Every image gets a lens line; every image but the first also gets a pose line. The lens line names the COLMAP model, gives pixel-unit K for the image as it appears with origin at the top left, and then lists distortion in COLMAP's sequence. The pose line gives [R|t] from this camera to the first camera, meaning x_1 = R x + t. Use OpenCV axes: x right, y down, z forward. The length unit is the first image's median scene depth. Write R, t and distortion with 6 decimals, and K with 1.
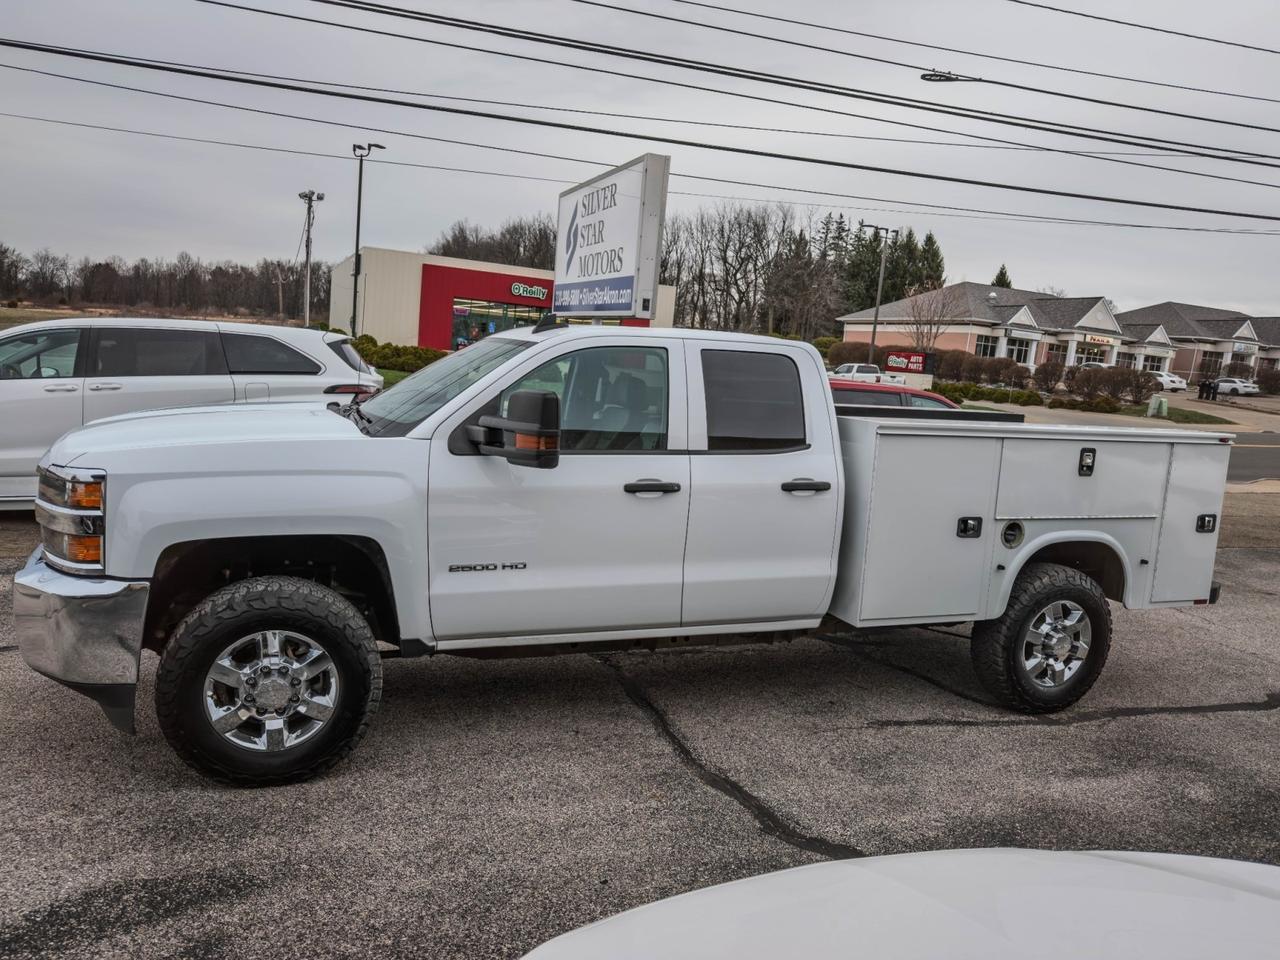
lens RADIAL K [[909.9, 0, 633.9], [0, 909.9, 485.1], [0, 0, 1]] dist [-0.005297, -0.003505]
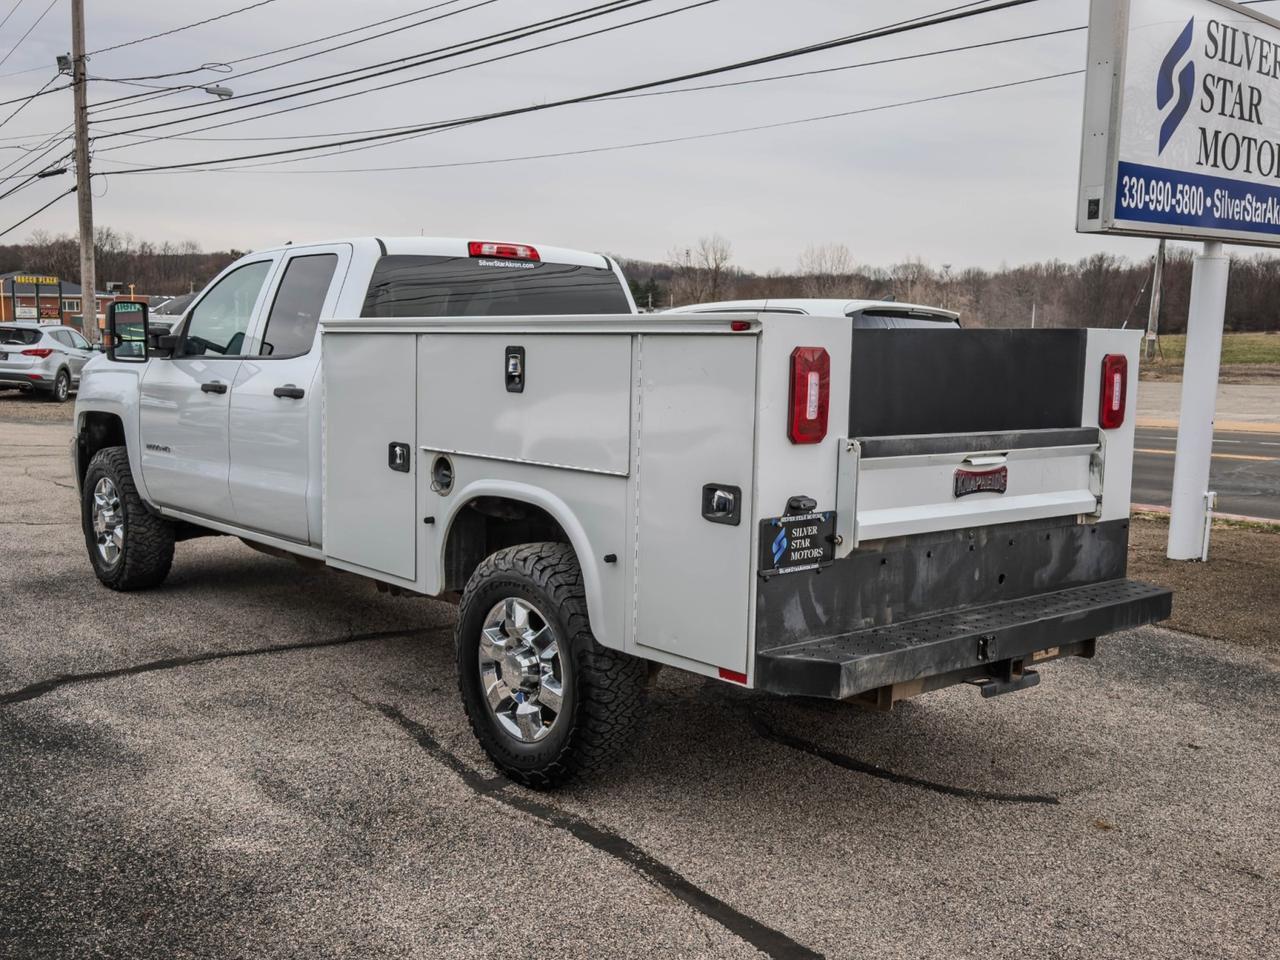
lens RADIAL K [[1278.2, 0, 640.0], [0, 1278.2, 480.0], [0, 0, 1]] dist [0.012684, 0.022558]
pose [[0.340081, 0.045800, -0.939280, 0.111800], [-0.123806, 0.992300, 0.003560, 0.002963], [0.932211, 0.115078, 0.343132, 0.065643]]
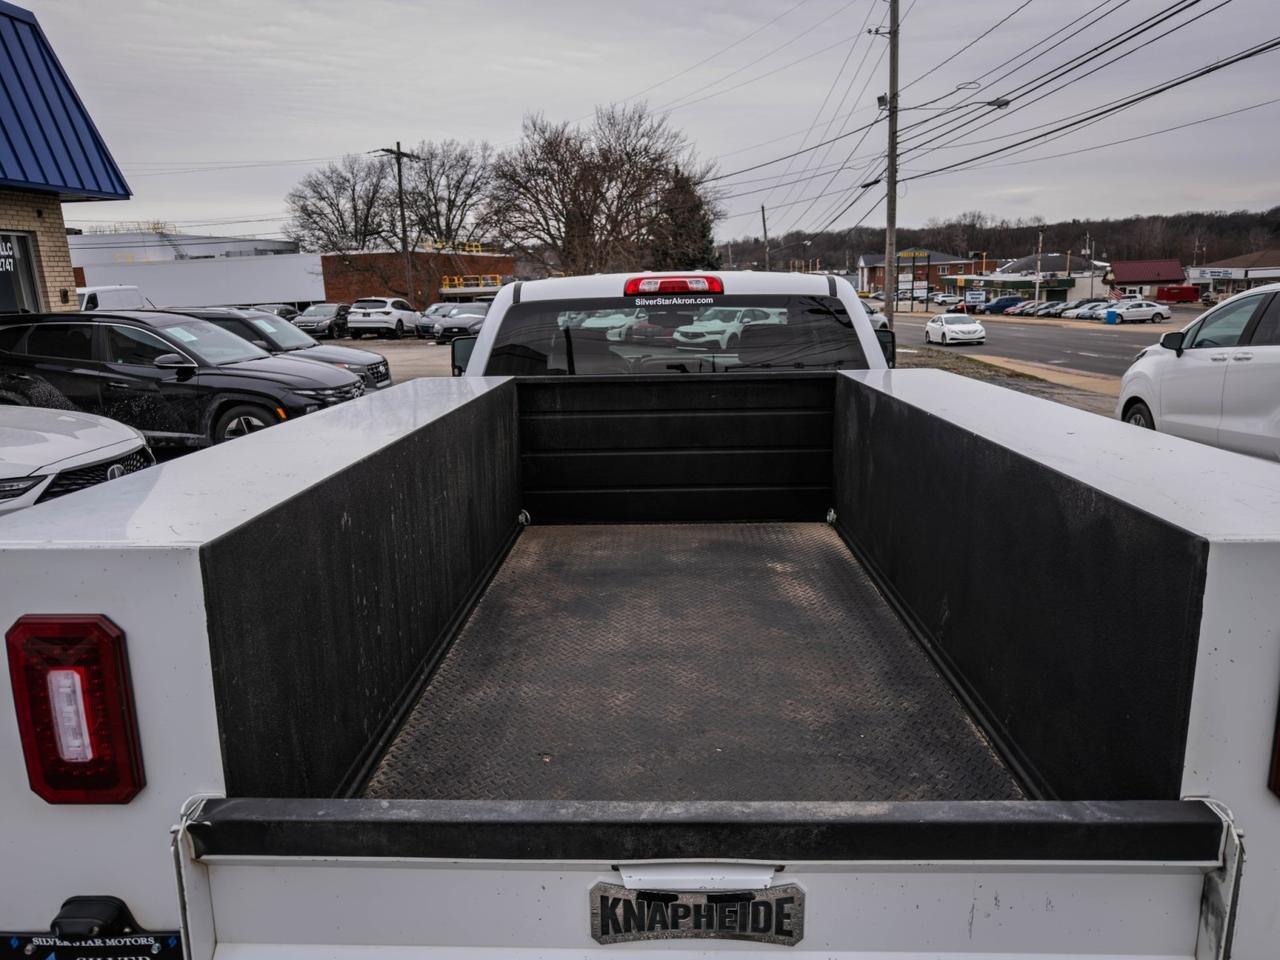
lens RADIAL K [[914.2, 0, 640.0], [0, 914.2, 480.0], [0, 0, 1]] dist [-0.049153, 0.047973]
pose [[-0.386612, 0.133249, -0.912566, 0.070885], [-0.127538, 0.972275, 0.196000, -0.012353], [0.913381, 0.192163, -0.358898, 0.110895]]
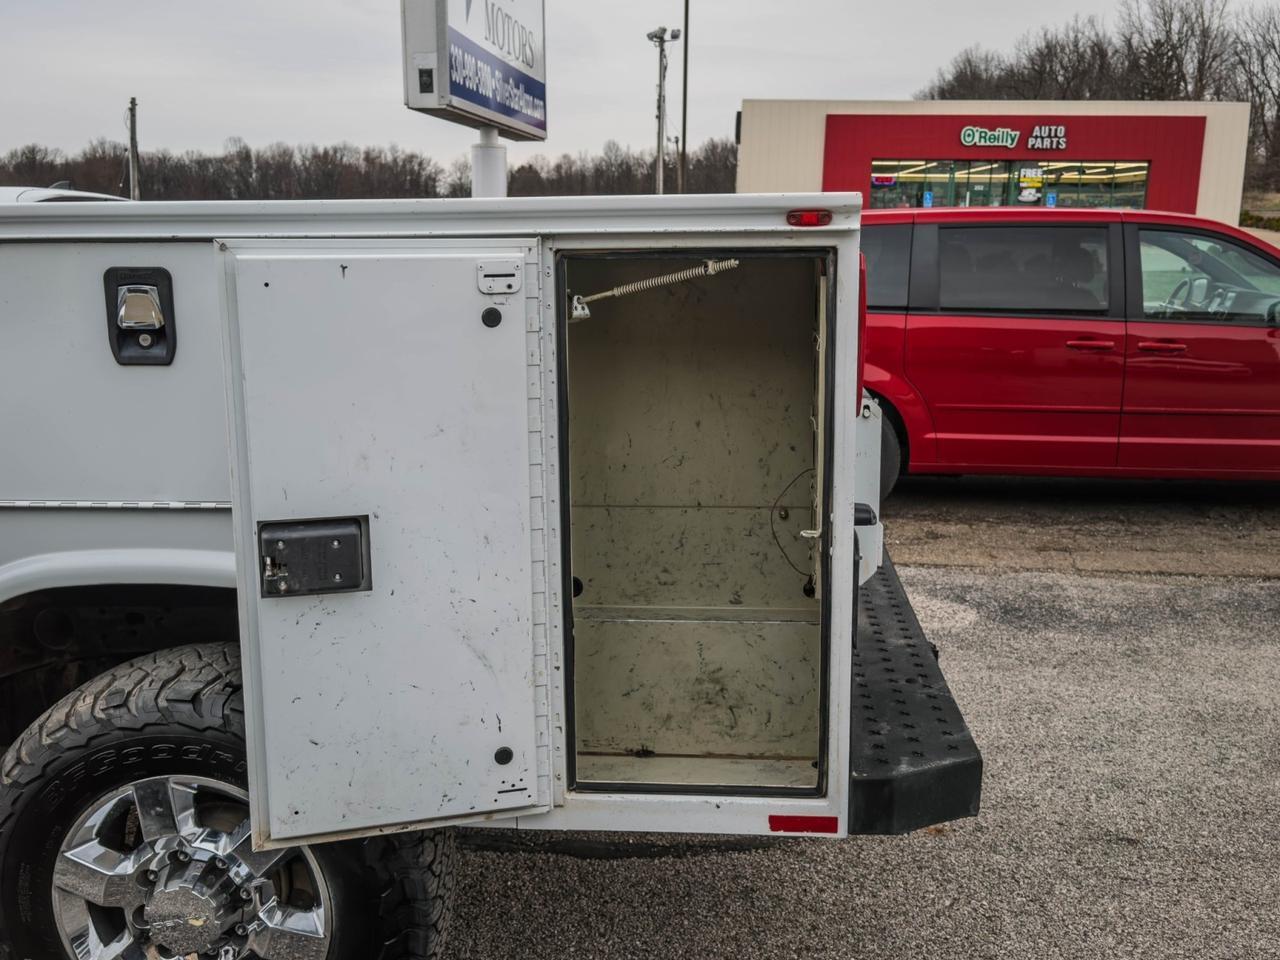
lens RADIAL K [[1280.8, 0, 633.0], [0, 1280.8, 477.3], [0, 0, 1]] dist [0.093433, -0.151292]
pose [[0.896267, 0.010373, -0.443393, 0.068517], [0.002585, 0.999587, 0.028610, 0.001225], [0.443507, -0.026788, 0.895871, 0.057871]]
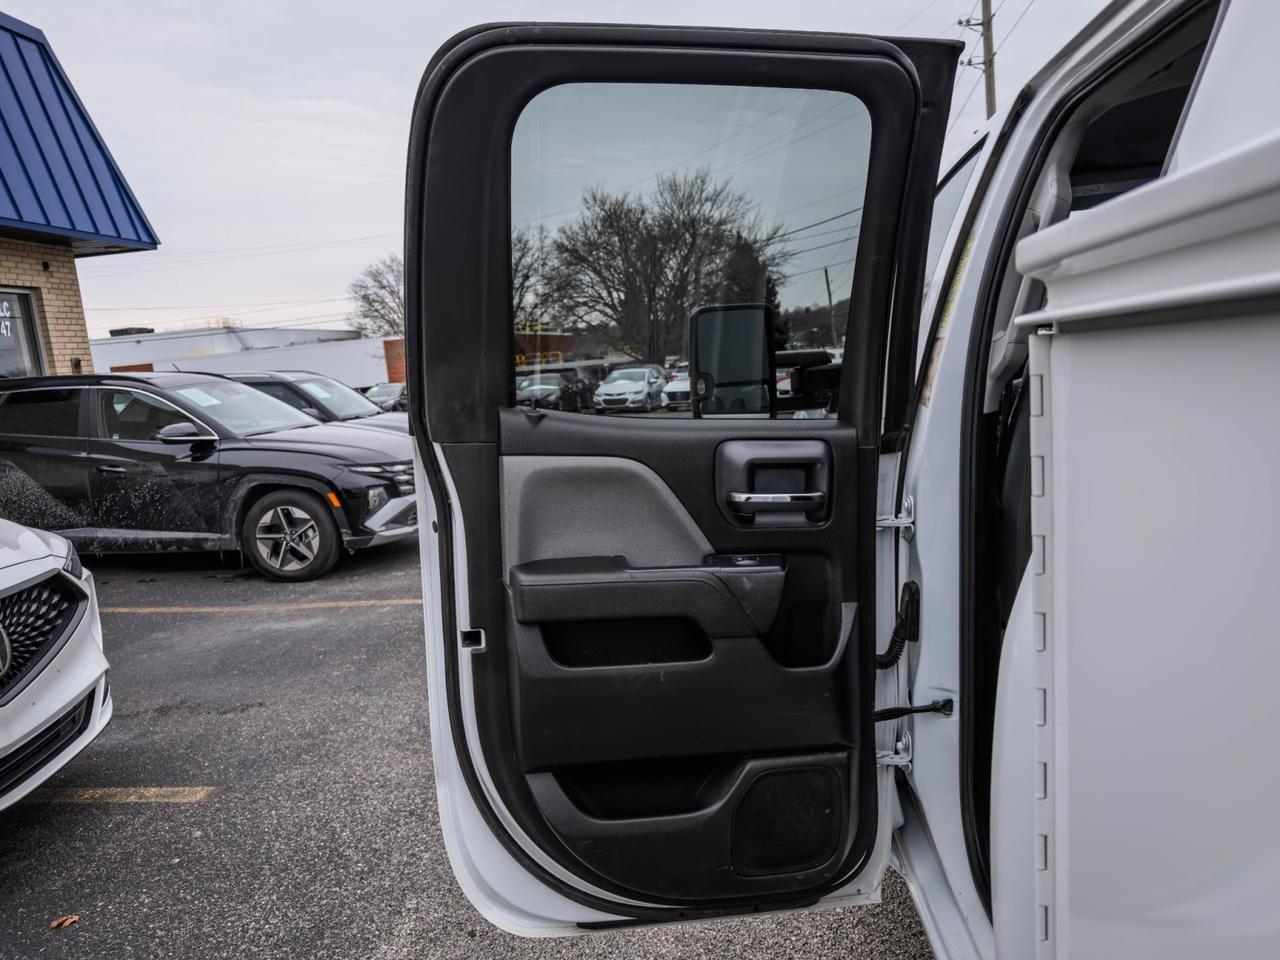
lens RADIAL K [[909.9, 0, 633.9], [0, 909.9, 485.1], [0, 0, 1]] dist [-0.005297, -0.003505]
pose [[-0.446772, 0.079502, -0.891109, 0.030441], [-0.080419, 0.988443, 0.128506, -0.003449], [0.891026, 0.129075, -0.435215, 0.074624]]
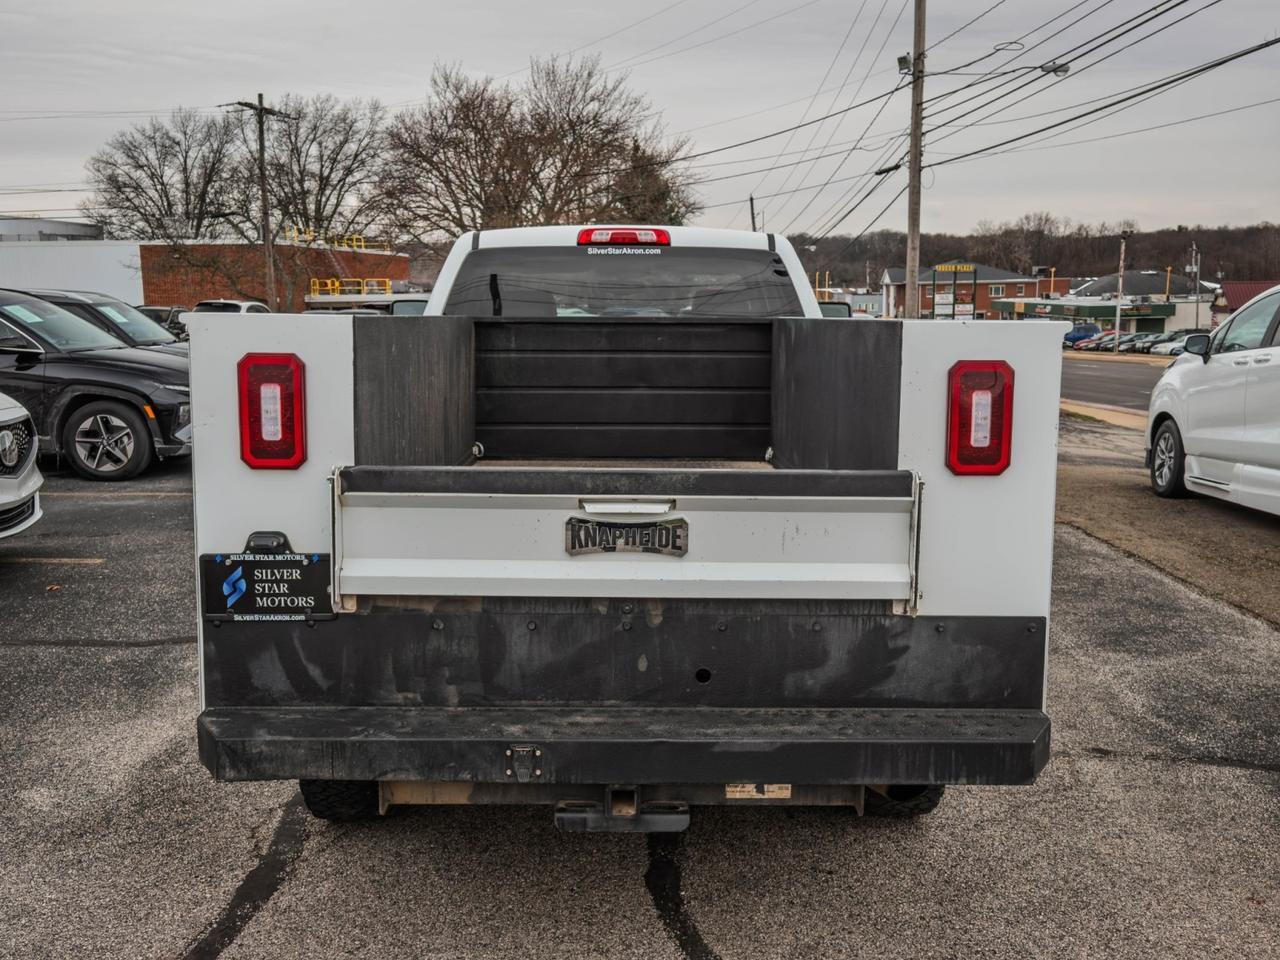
lens RADIAL K [[1288.0, 0, 640.0], [0, 1288.0, 480.0], [0, 0, 1]] dist [-0.032807, 0.225404]
pose [[-0.343920, 0.058003, -0.937206, 0.100184], [-0.152178, 0.981453, 0.116585, -0.007151], [0.926586, 0.182718, -0.328714, 0.123326]]
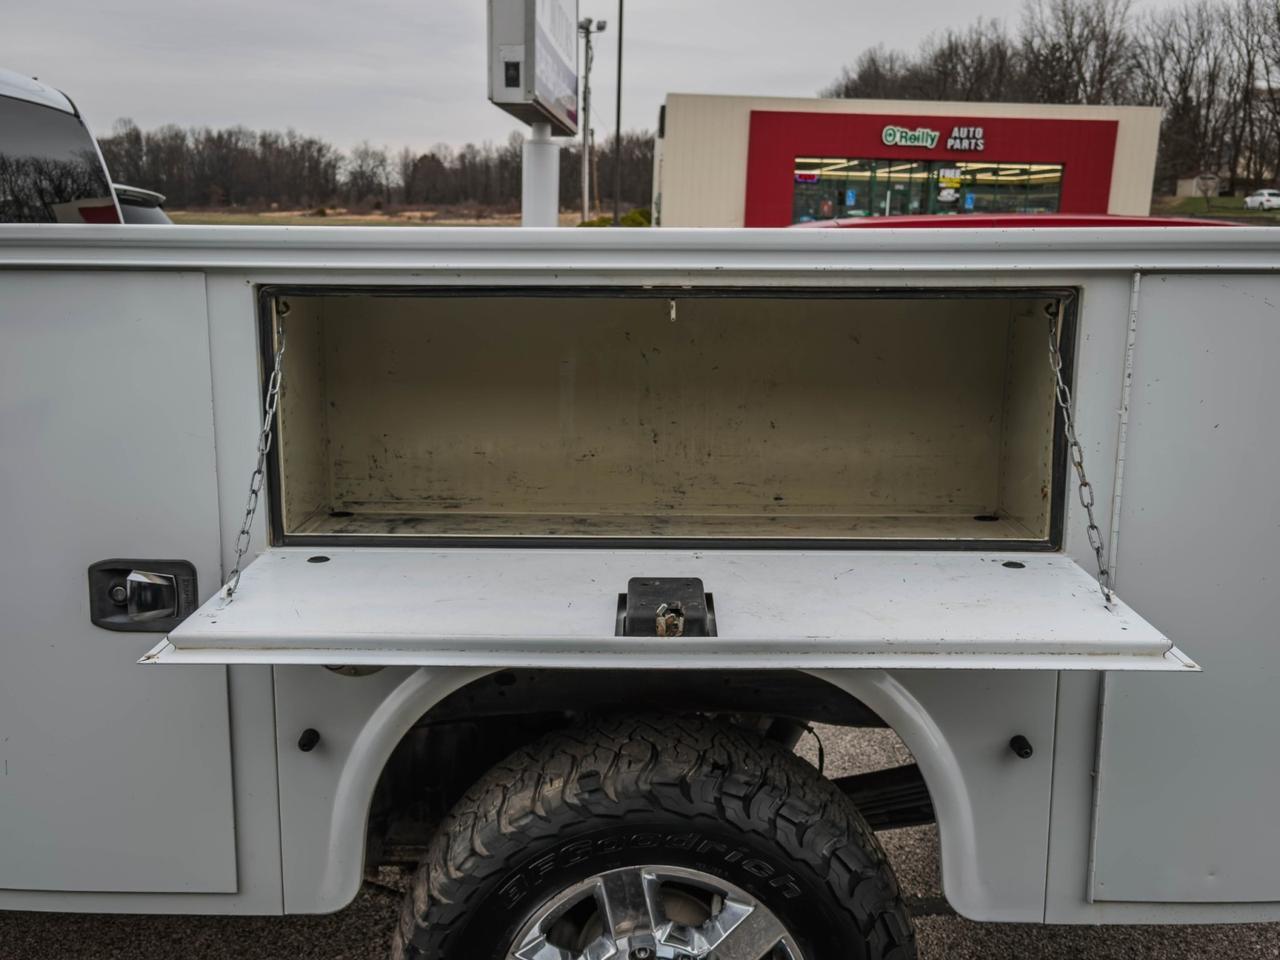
lens RADIAL K [[1284.9, 0, 624.7], [0, 1284.9, 486.7], [0, 0, 1]] dist [0.057571, -0.008015]
pose [[0.925163, 0.017325, -0.379175, 0.052080], [-0.001876, 0.999154, 0.041074, -0.000316], [0.379566, -0.037288, 0.924413, 0.054521]]
